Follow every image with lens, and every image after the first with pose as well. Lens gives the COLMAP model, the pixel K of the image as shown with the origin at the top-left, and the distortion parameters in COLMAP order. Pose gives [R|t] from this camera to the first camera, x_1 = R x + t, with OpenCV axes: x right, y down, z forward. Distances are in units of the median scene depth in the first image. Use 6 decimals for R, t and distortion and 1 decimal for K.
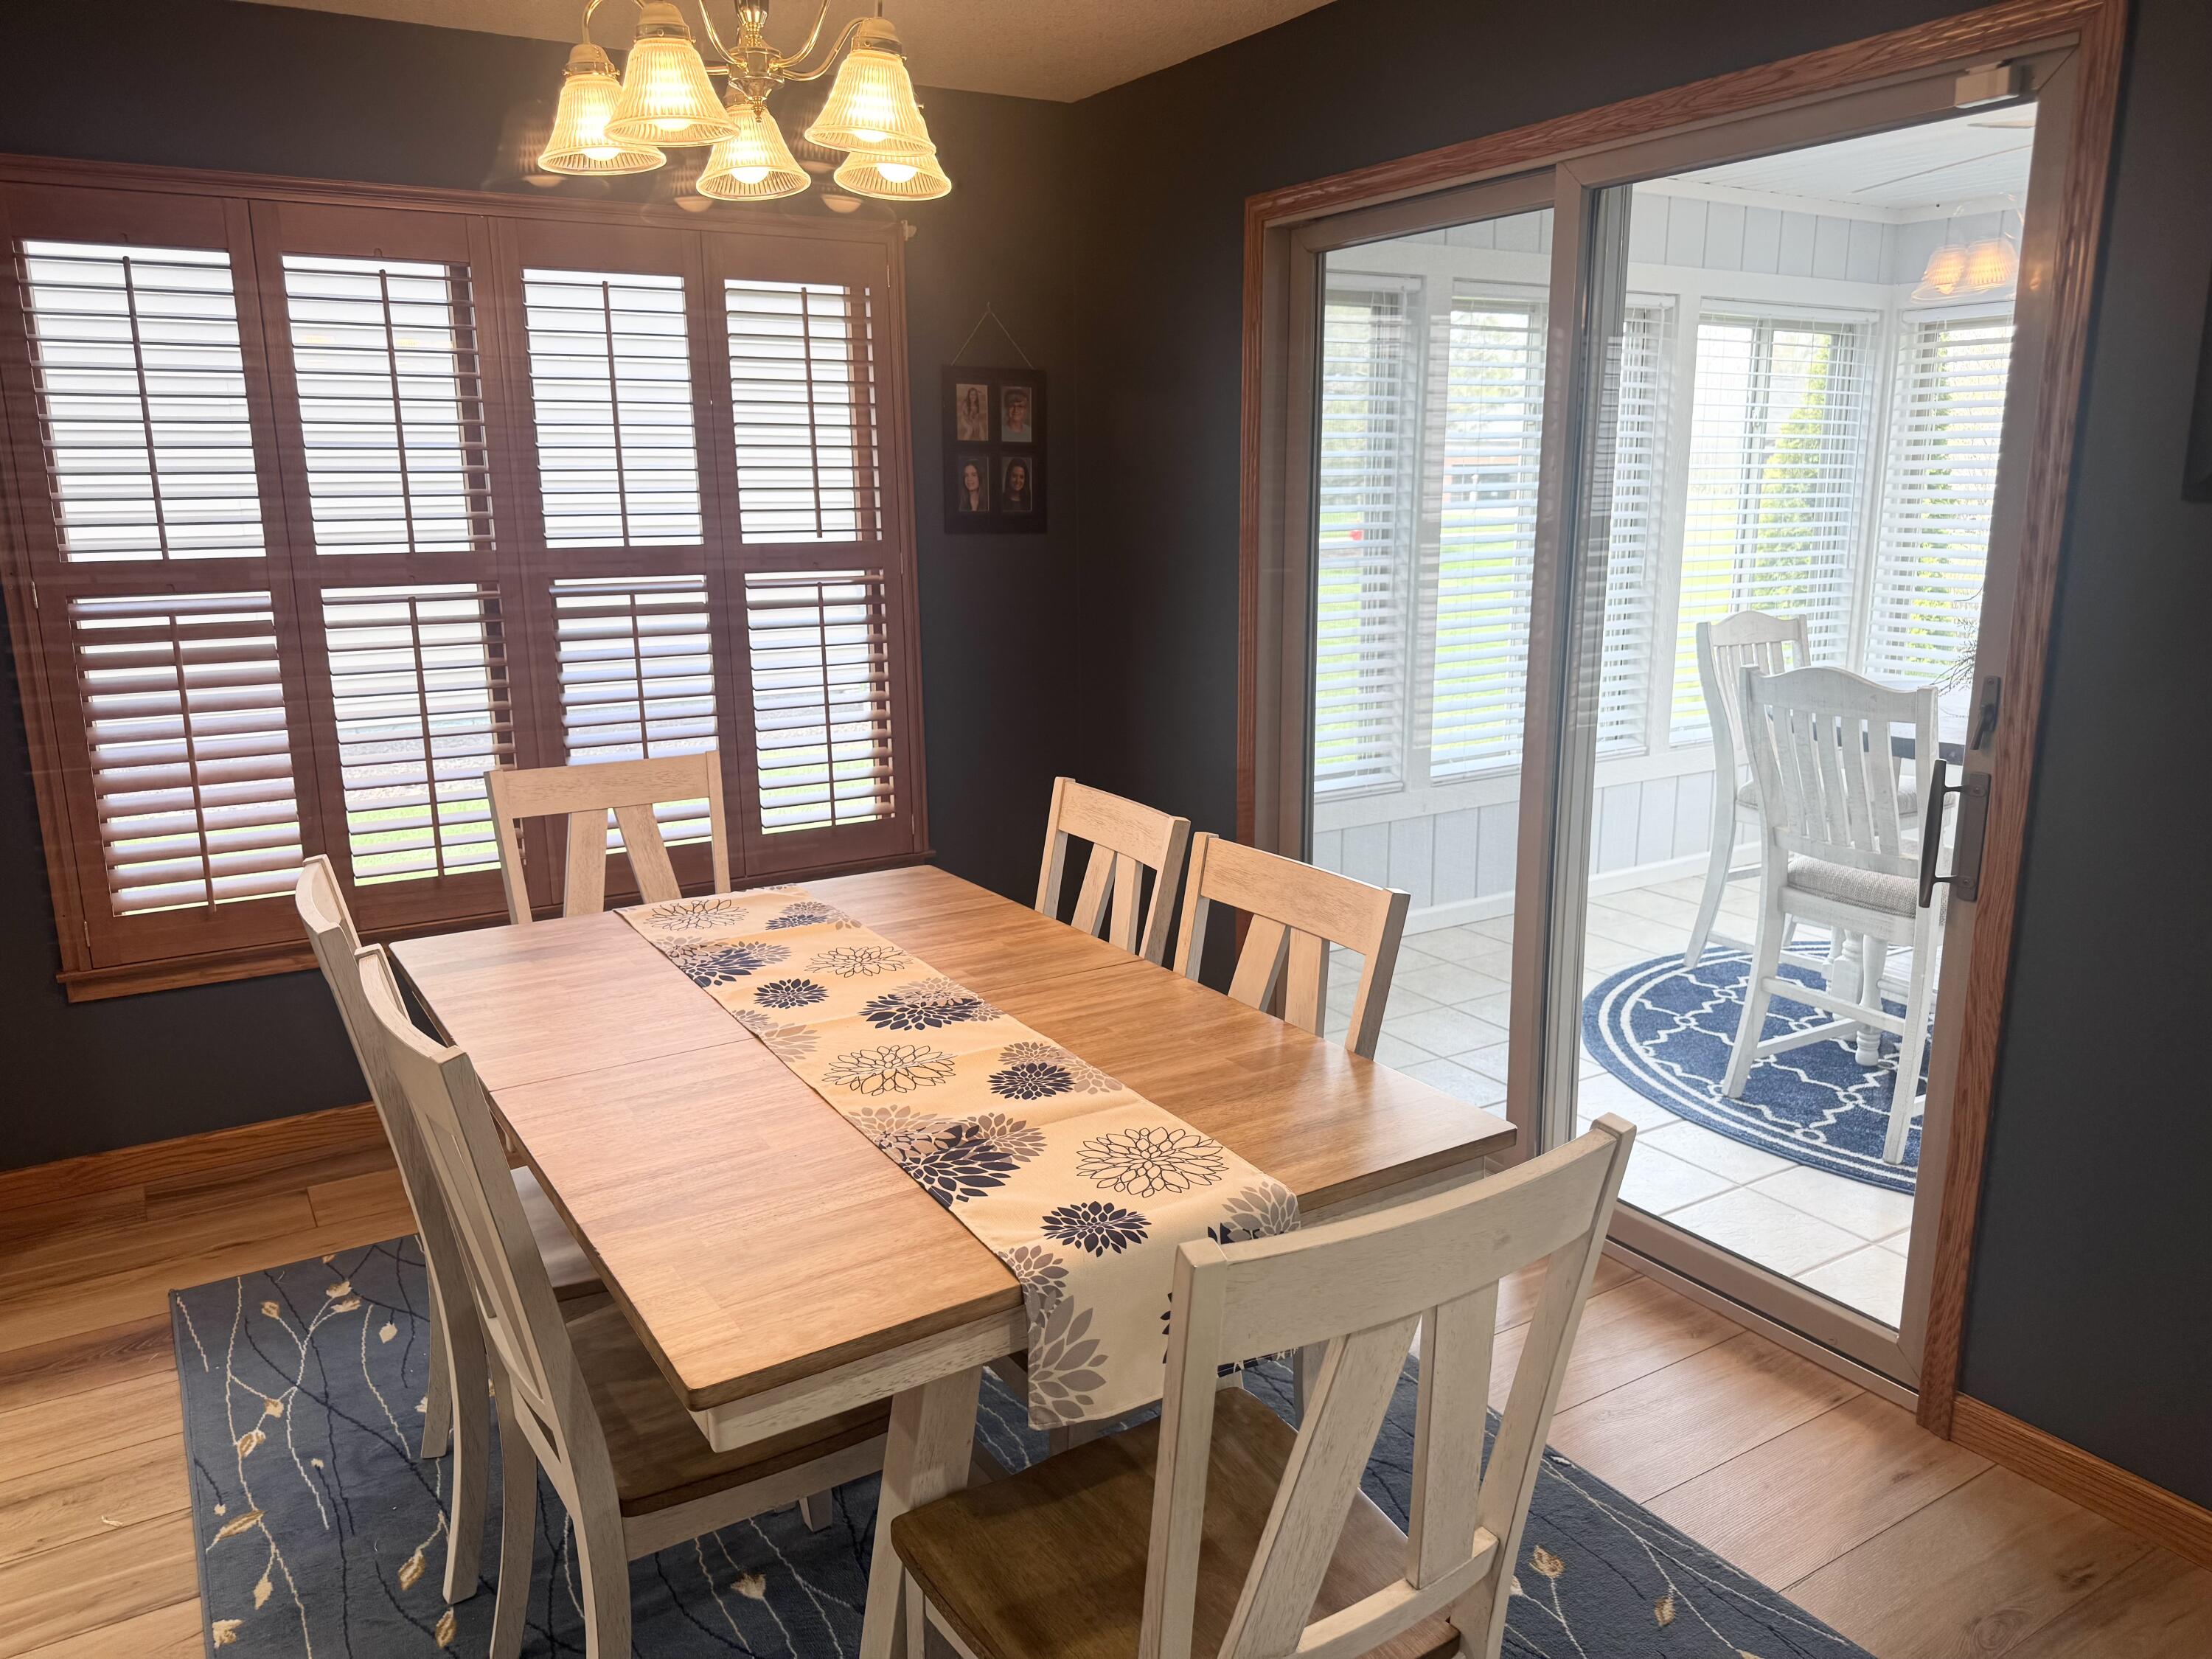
lens RADIAL K [[1552.6, 0, 1092.0], [0, 1552.6, 836.4], [0, 0, 1]] dist [0.067113, -0.082963]
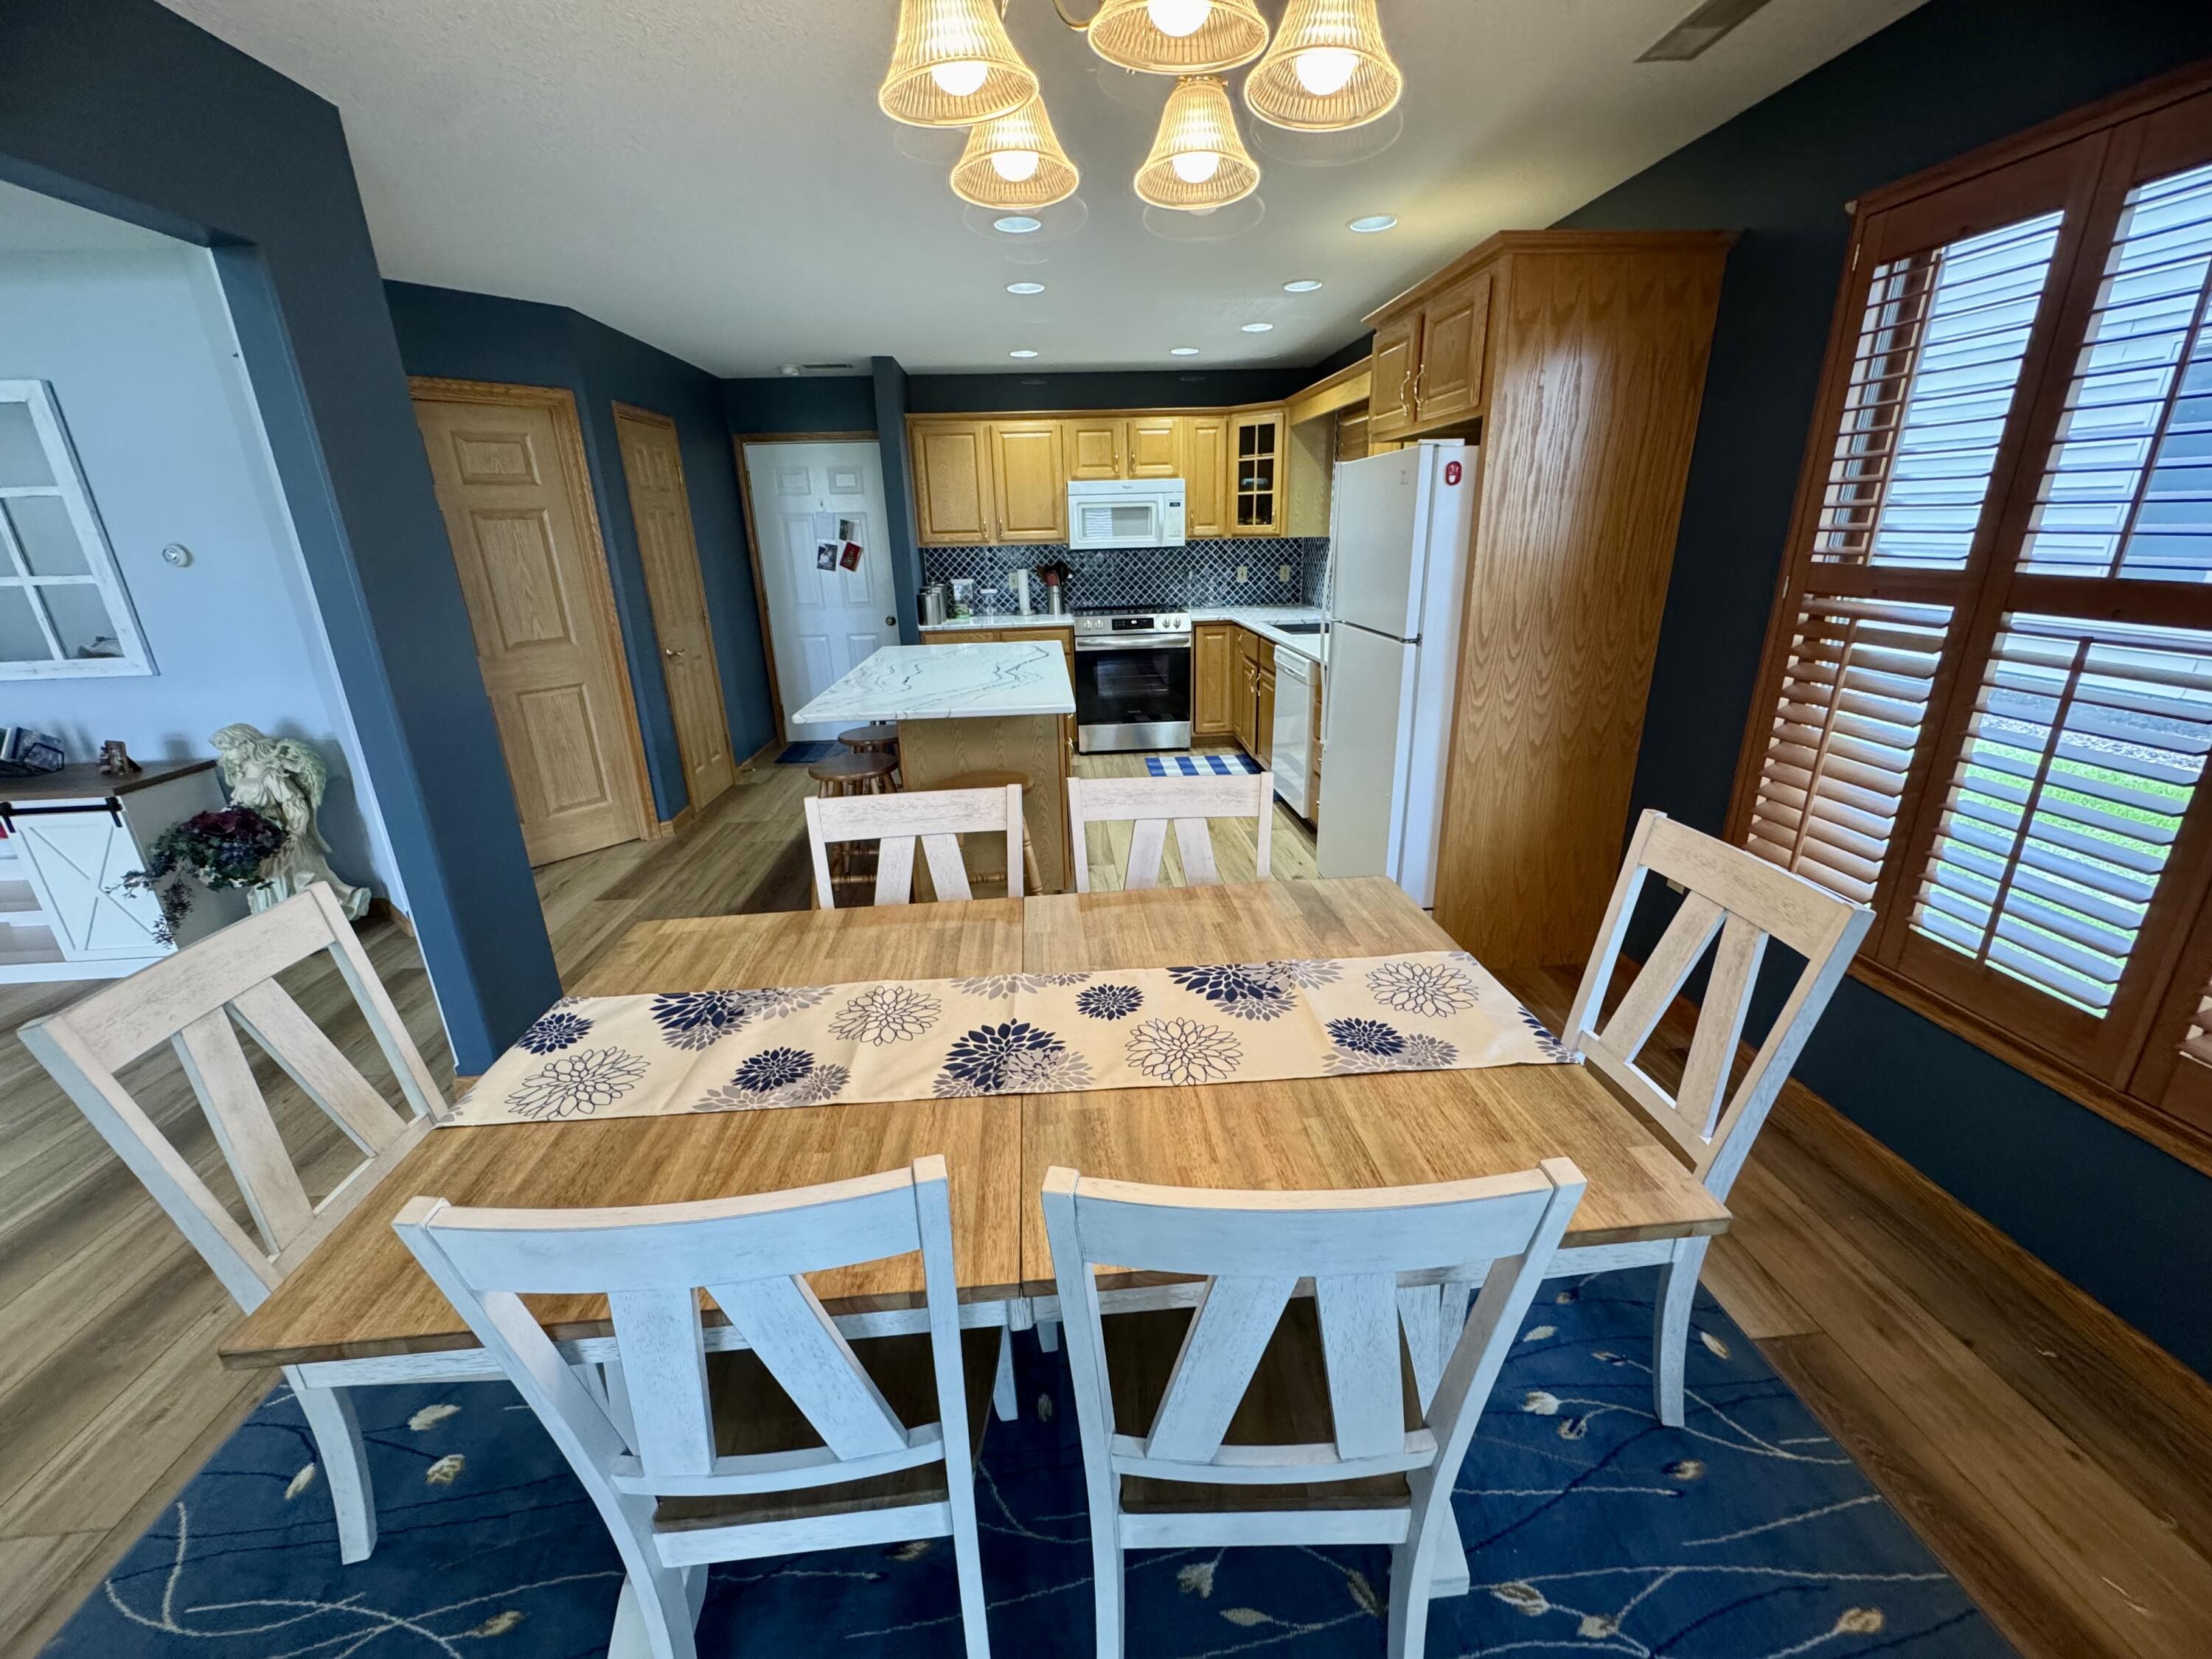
lens RADIAL K [[880.1, 0, 1104.4], [0, 880.1, 831.2], [0, 0, 1]] dist [-0.002724, 0.000447]
pose [[-0.459027, 0.315929, -0.830351, 0.190175], [-0.163453, 0.888649, 0.428469, -0.180510], [0.873257, 0.332402, -0.356274, 0.797118]]
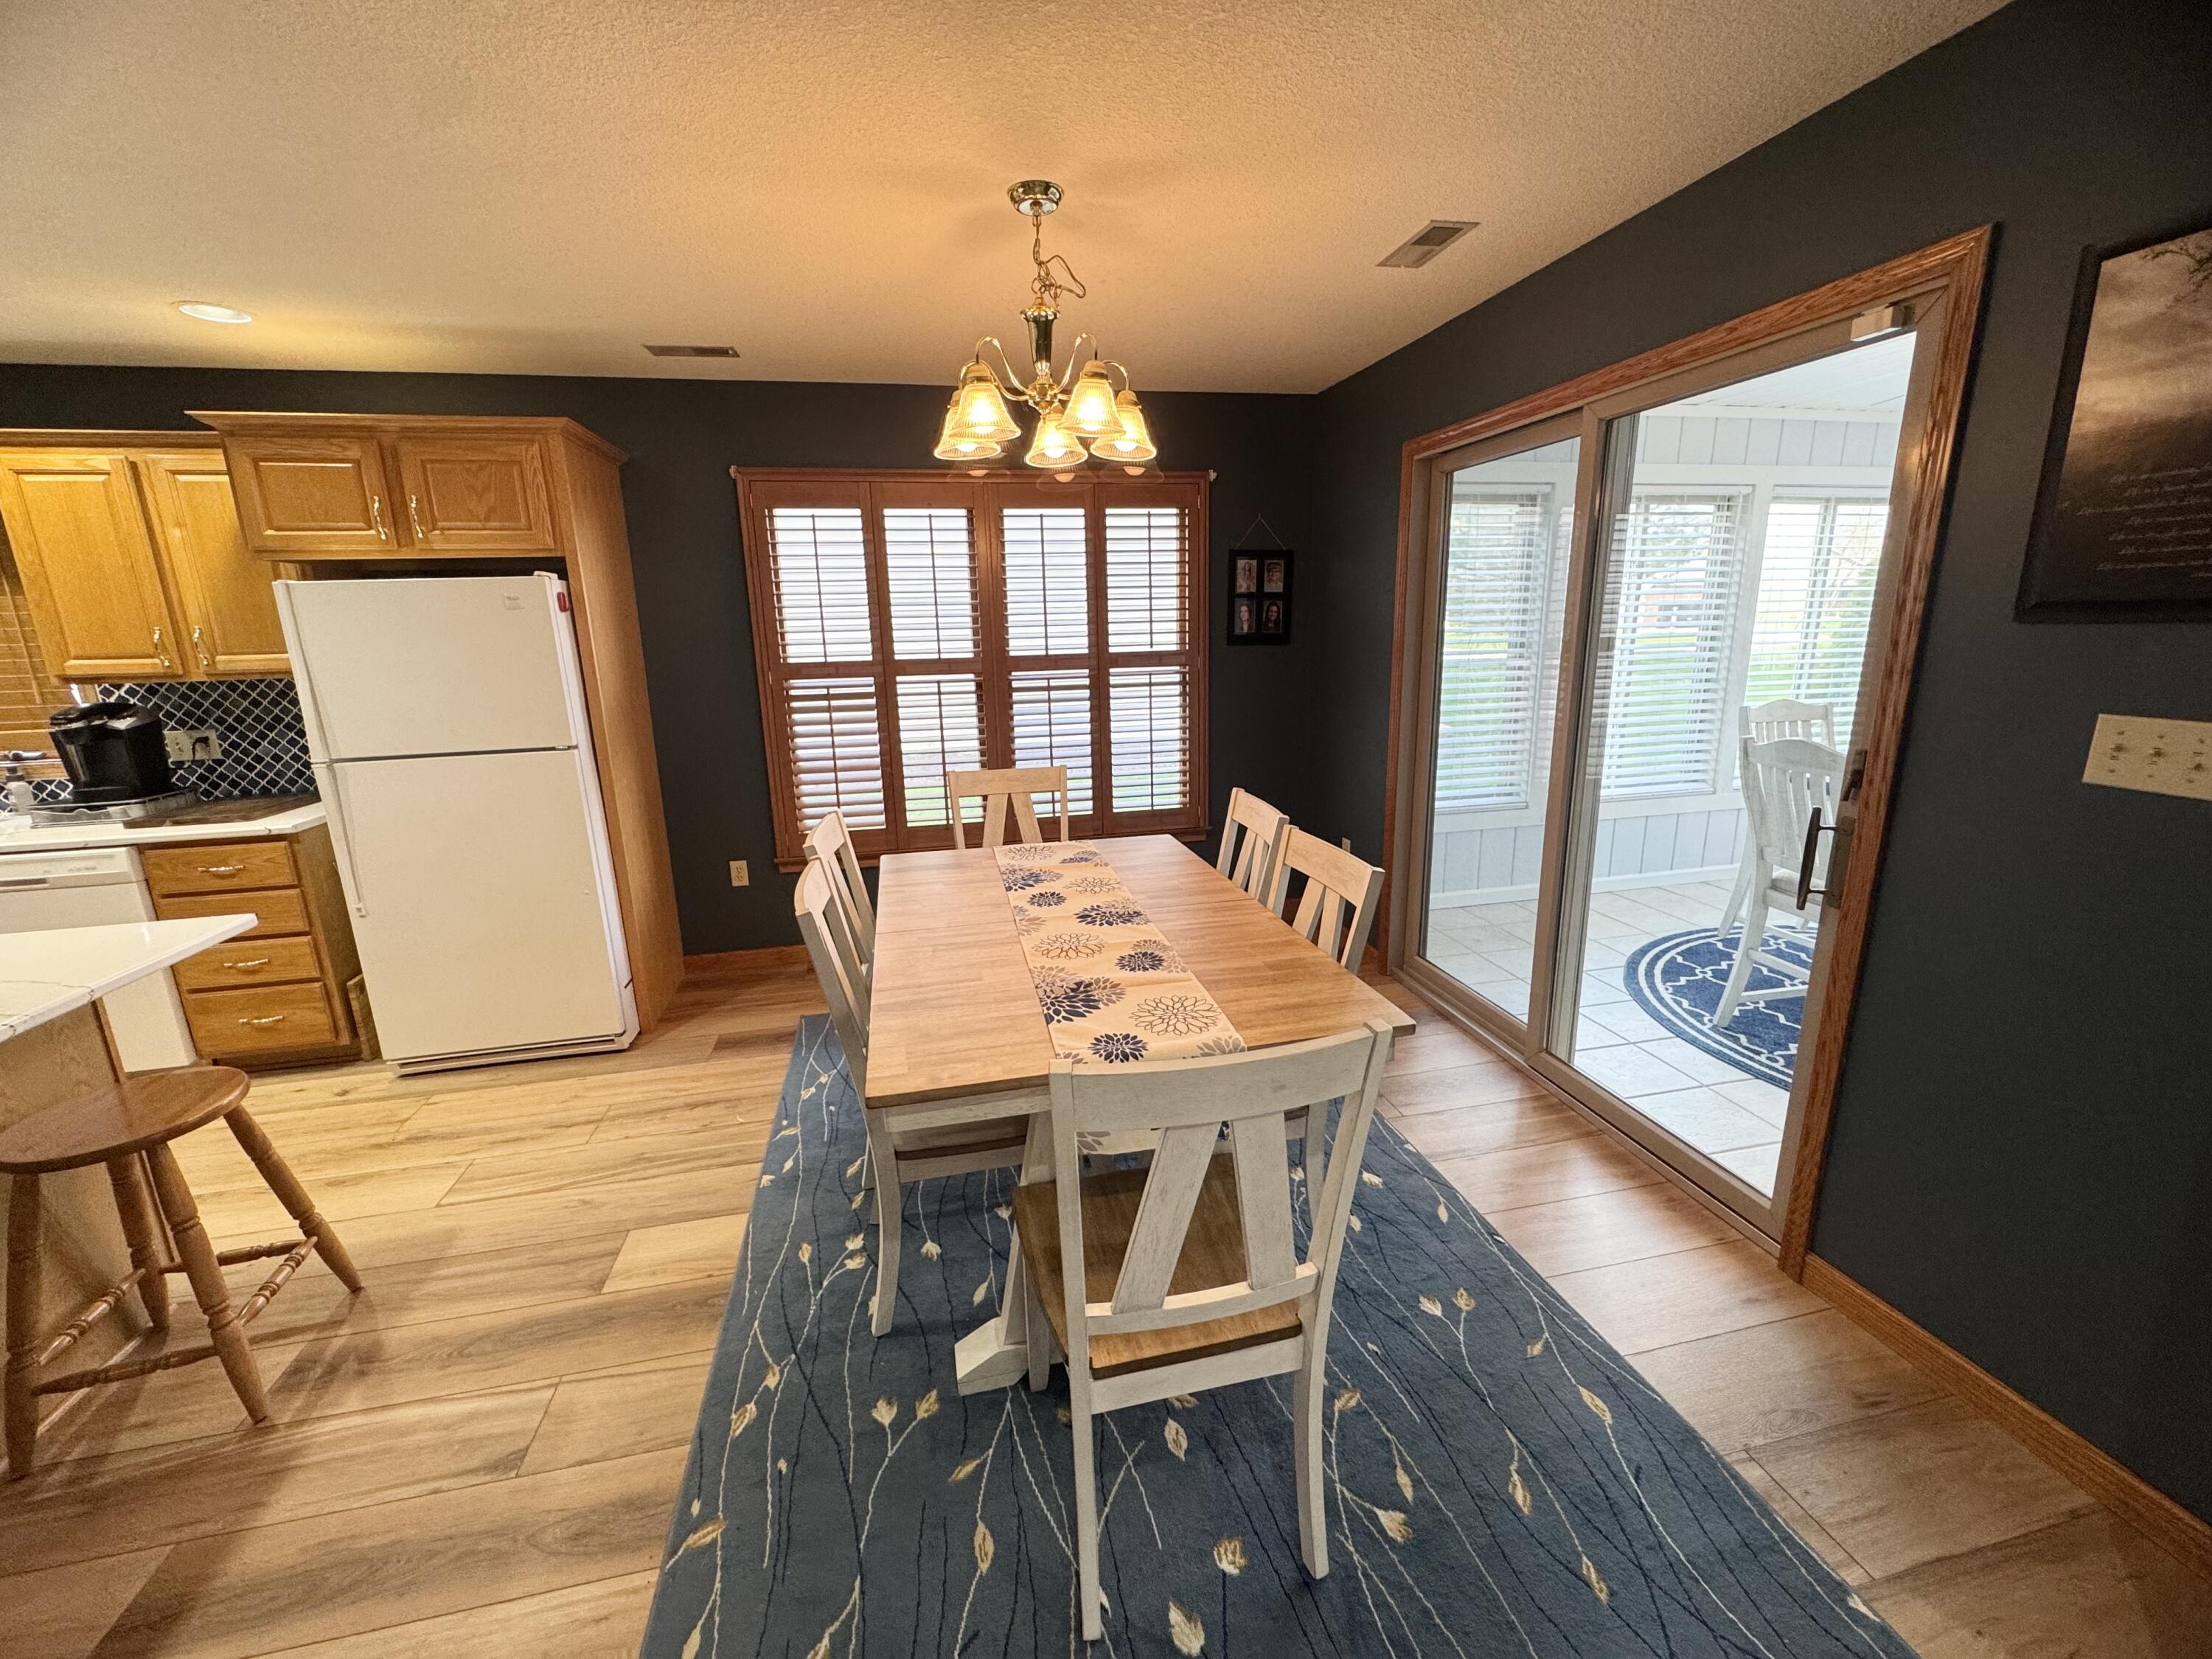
lens RADIAL K [[880.1, 0, 1104.3], [0, 880.1, 825.3], [0, 0, 1]] dist [-0.002724, 0.000447]
pose [[0.944199, 0.062657, -0.323362, 0.134180], [-0.059345, 0.998035, 0.020101, -0.006910], [0.323986, 0.000210, 0.946062, 0.030604]]
